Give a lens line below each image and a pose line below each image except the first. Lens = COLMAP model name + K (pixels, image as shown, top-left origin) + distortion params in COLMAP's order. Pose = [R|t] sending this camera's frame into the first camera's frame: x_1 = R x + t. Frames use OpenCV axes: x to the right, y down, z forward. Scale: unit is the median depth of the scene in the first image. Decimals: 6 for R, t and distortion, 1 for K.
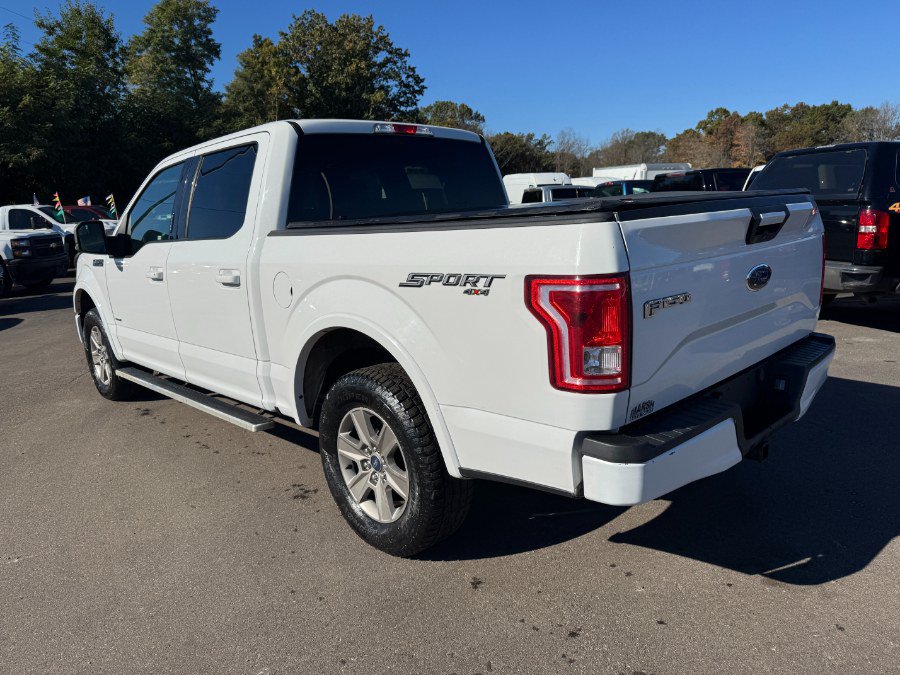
lens RADIAL K [[632.5, 0, 444.9], [0, 632.5, 340.7], [0, 0, 1]] dist [-0.004226, -0.003773]
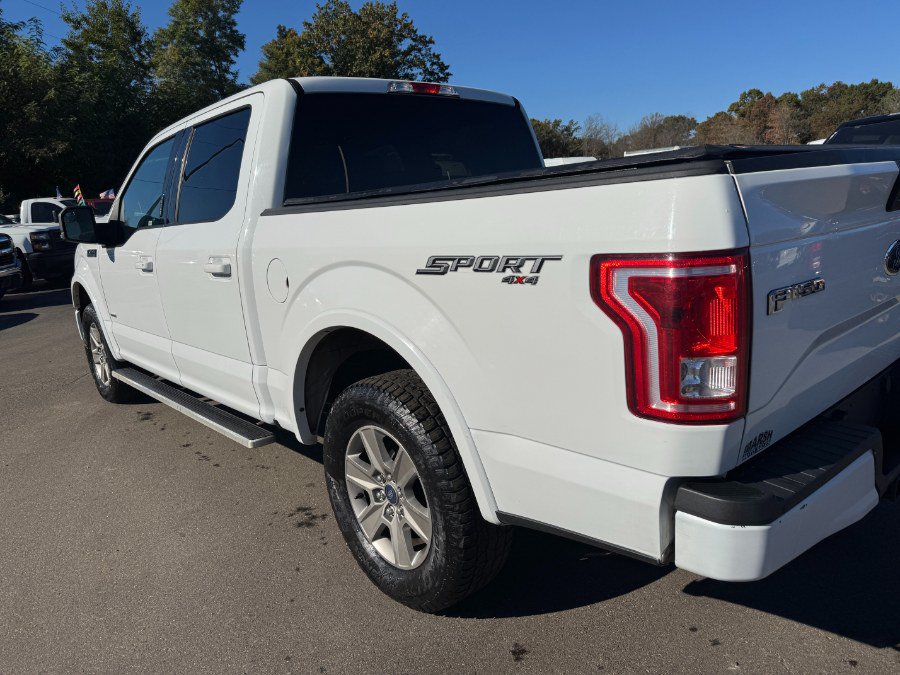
lens RADIAL K [[632.5, 0, 444.1], [0, 632.5, 338.0], [0, 0, 1]] dist [-0.004226, -0.003773]
pose [[0.999024, -0.006833, -0.043628, -0.004276], [0.007346, 0.999906, 0.011618, -0.012217], [0.043544, -0.011927, 0.998980, 0.170209]]
